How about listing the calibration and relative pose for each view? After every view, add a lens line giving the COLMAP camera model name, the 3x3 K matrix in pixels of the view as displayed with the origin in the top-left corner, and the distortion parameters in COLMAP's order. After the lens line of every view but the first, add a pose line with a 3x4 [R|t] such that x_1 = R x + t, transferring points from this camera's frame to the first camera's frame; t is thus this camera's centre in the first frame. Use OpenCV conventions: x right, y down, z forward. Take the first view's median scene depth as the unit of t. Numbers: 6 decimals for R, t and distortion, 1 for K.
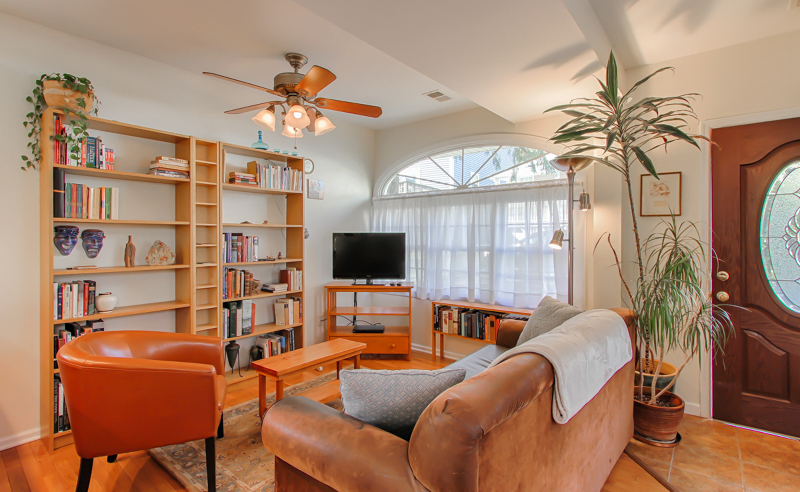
lens RADIAL K [[373.5, 0, 392.6], [0, 373.5, 234.1], [0, 0, 1]] dist [-0.005478, 0.008172]
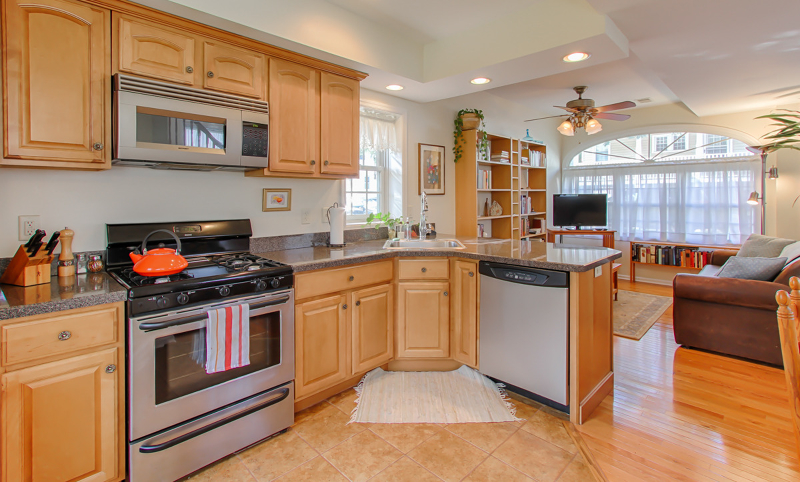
lens RADIAL K [[373.5, 0, 388.6], [0, 373.5, 206.5], [0, 0, 1]] dist [-0.005478, 0.008172]
pose [[0.995000, -0.006513, -0.099660, -0.855019], [0.010167, 0.999293, 0.036200, -0.020413], [0.099354, -0.037032, 0.994363, -0.655156]]
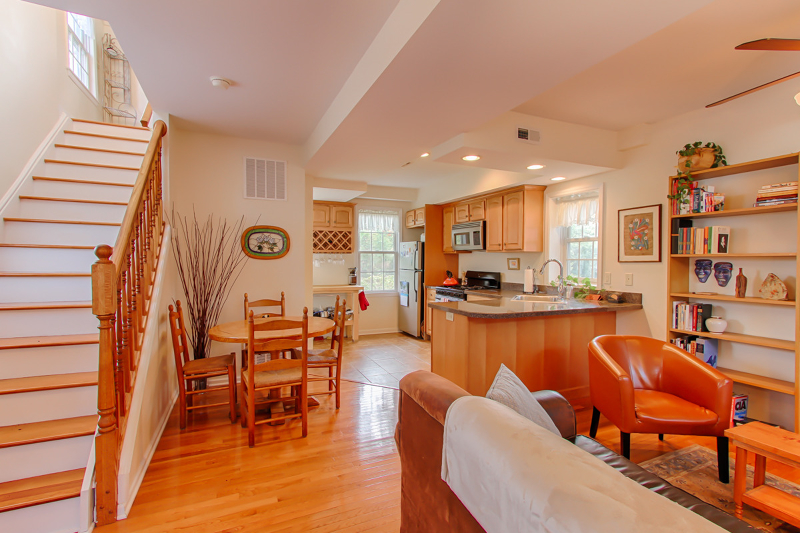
lens RADIAL K [[375.9, 0, 404.8], [0, 375.9, 271.1], [0, 0, 1]] dist [-0.013800, 0.001678]
pose [[-0.421525, 0.017960, -0.906639, 0.572152], [0.001150, 0.999814, 0.019271, -0.007075], [0.906816, 0.007081, -0.421467, 0.503913]]
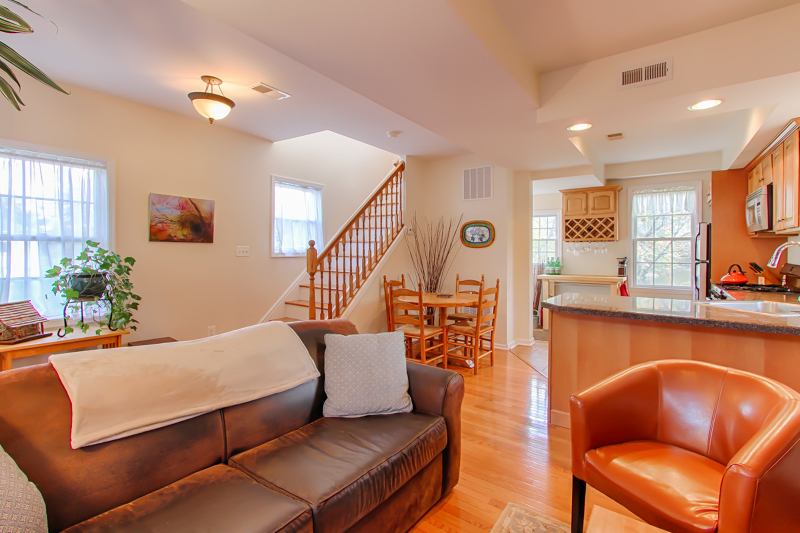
lens RADIAL K [[375.9, 0, 403.9], [0, 375.9, 251.0], [0, 0, 1]] dist [-0.013800, 0.001678]
pose [[-0.996063, -0.007833, -0.088304, 0.016082], [-0.006713, 0.999893, -0.012976, 0.013960], [0.088397, -0.012332, -0.996009, 1.127556]]
